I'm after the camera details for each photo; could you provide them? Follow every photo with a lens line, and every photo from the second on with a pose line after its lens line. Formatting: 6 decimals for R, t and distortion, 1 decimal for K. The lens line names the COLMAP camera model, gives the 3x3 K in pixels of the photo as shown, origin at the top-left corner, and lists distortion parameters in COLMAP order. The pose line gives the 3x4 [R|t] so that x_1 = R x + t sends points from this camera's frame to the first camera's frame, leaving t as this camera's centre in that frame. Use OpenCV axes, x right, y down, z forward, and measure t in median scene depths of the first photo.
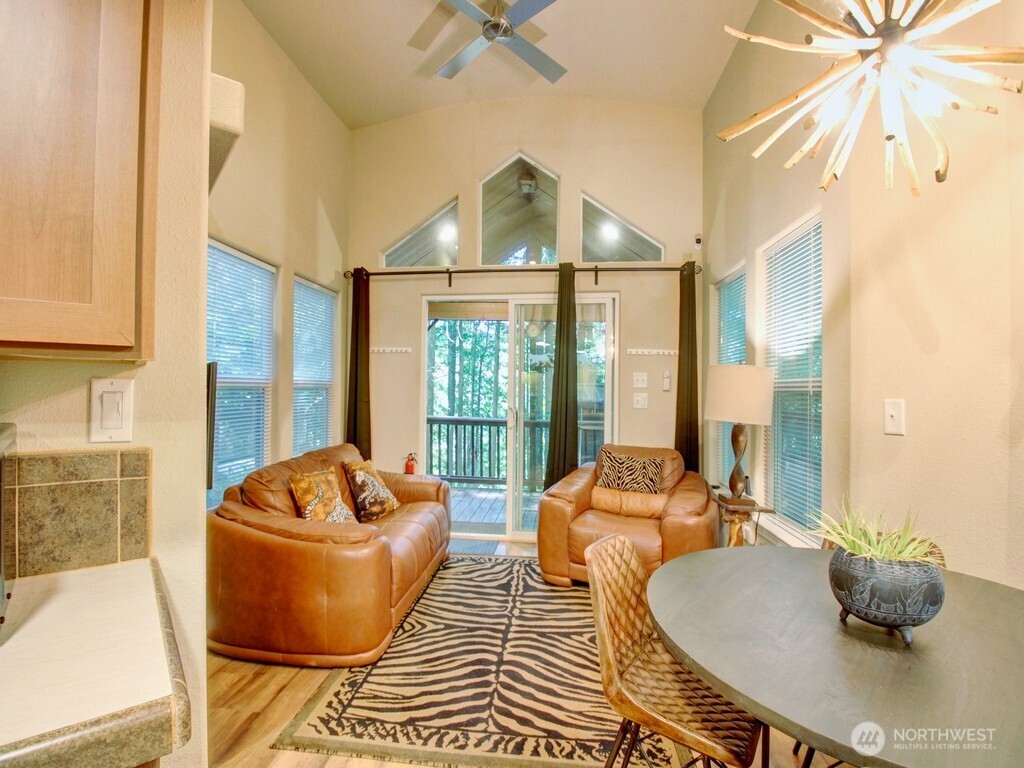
lens RADIAL K [[492.0, 0, 535.3], [0, 492.0, 394.2], [0, 0, 1]] dist [-0.000062, -0.013259]
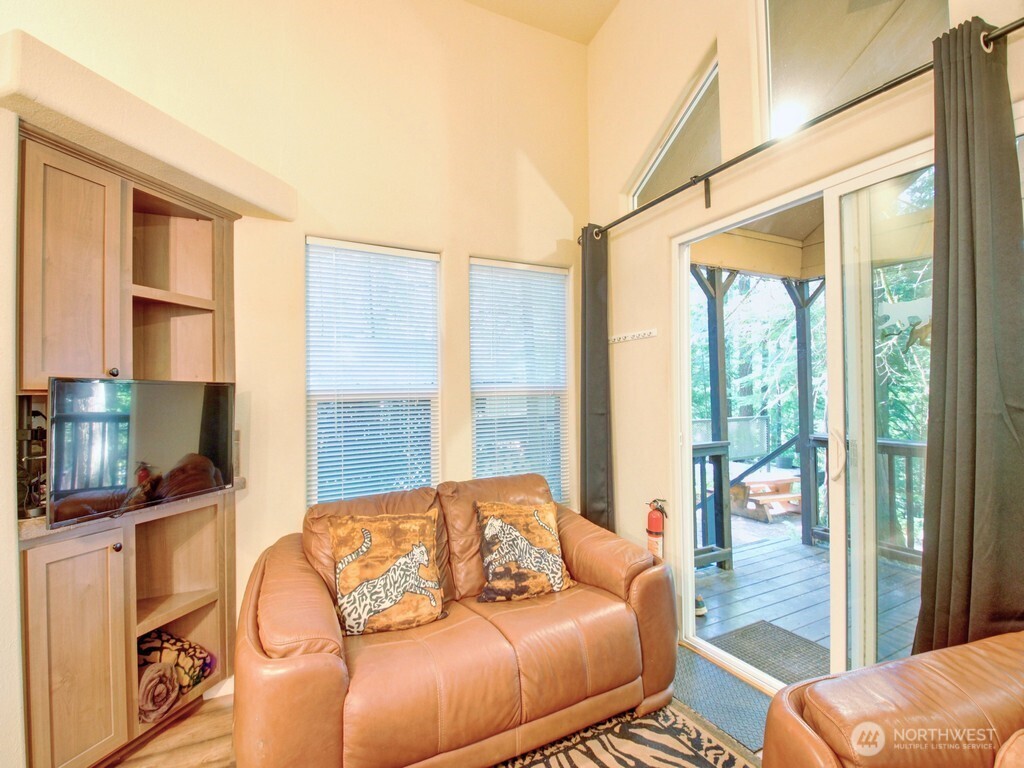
lens RADIAL K [[478.6, 0, 503.4], [0, 478.6, 389.8], [0, 0, 1]] dist [0.000928, -0.012489]
pose [[0.511398, -0.027173, -0.858914, 0.200746], [0.016485, 0.999626, -0.021809, -0.005616], [0.859186, -0.003006, 0.511655, 0.631728]]
